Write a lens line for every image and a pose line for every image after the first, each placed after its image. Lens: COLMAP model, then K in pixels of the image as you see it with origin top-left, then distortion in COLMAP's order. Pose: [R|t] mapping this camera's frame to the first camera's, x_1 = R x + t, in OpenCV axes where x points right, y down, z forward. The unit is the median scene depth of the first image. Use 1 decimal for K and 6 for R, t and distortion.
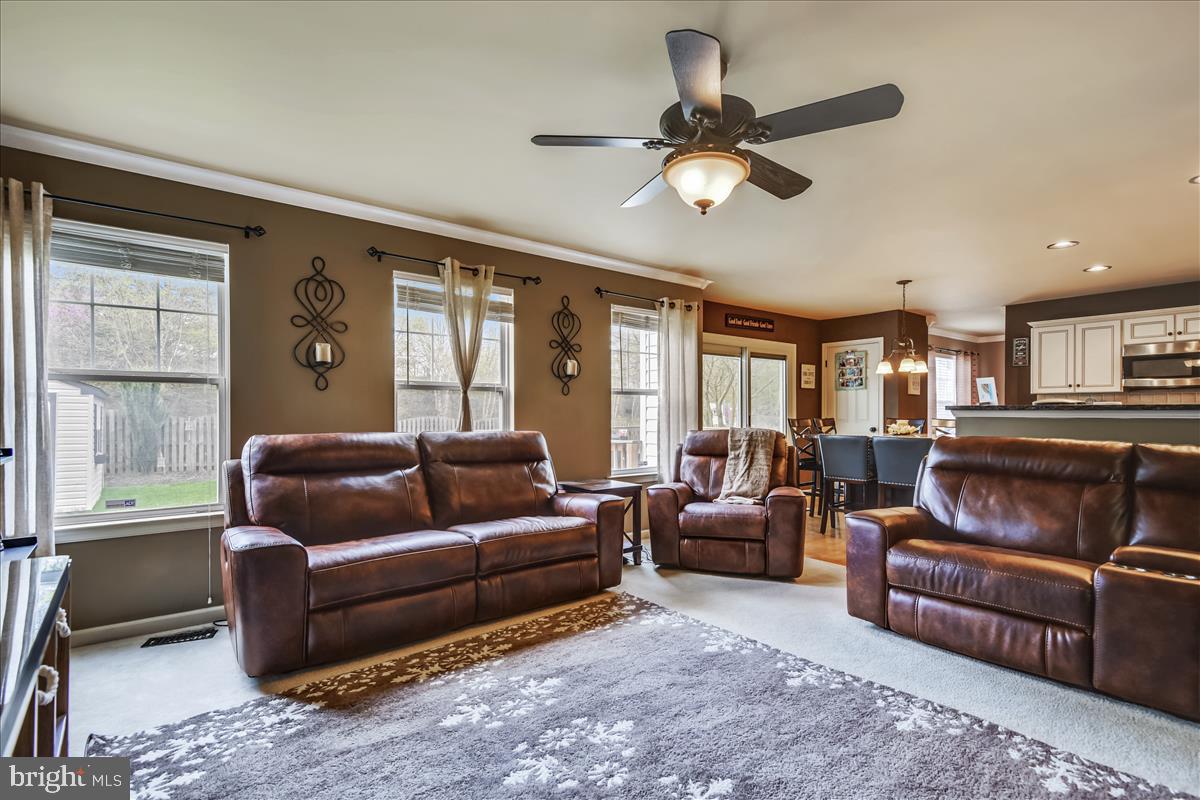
lens RADIAL K [[572.4, 0, 604.1], [0, 572.4, 410.2], [0, 0, 1]] dist [0.003633, -0.000166]
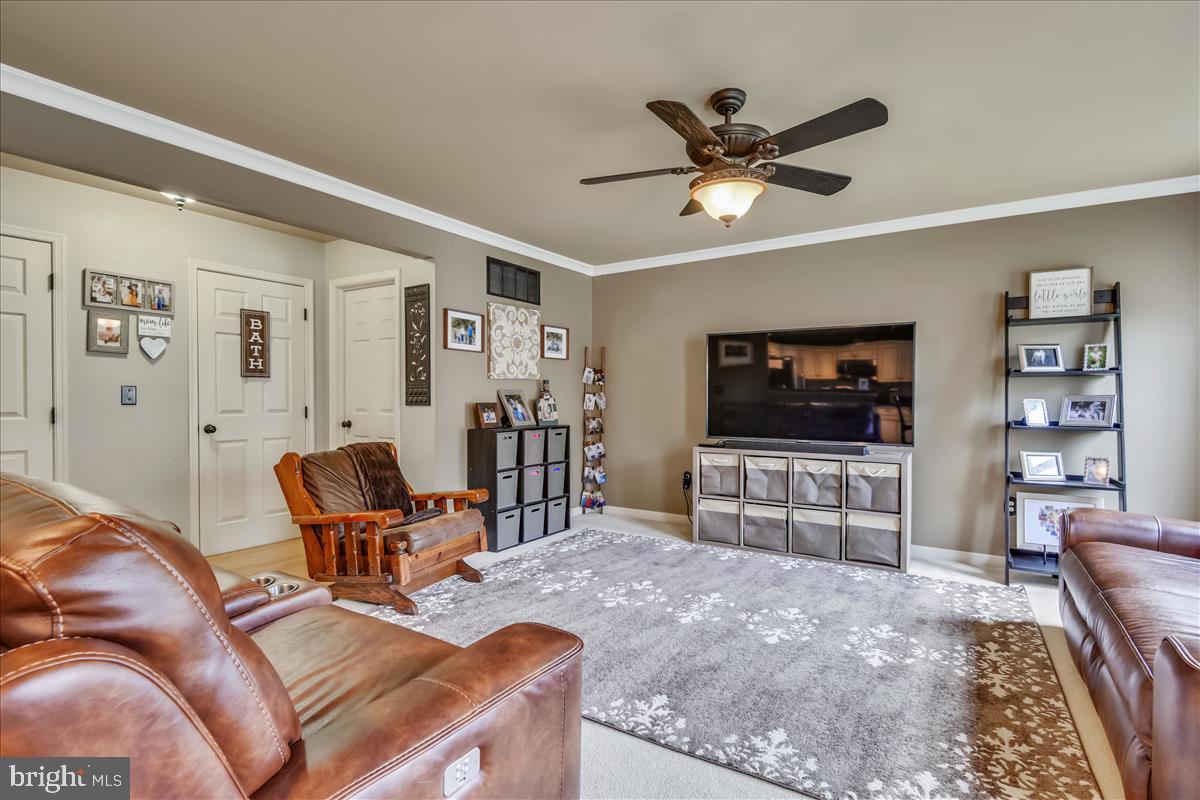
lens RADIAL K [[572.4, 0, 604.1], [0, 572.4, 410.2], [0, 0, 1]] dist [0.003633, -0.000166]
pose [[-0.947740, 0.006026, -0.318986, 0.687207], [-0.001480, 0.999728, 0.023283, -0.001407], [0.319040, 0.022539, -0.947473, 1.784671]]
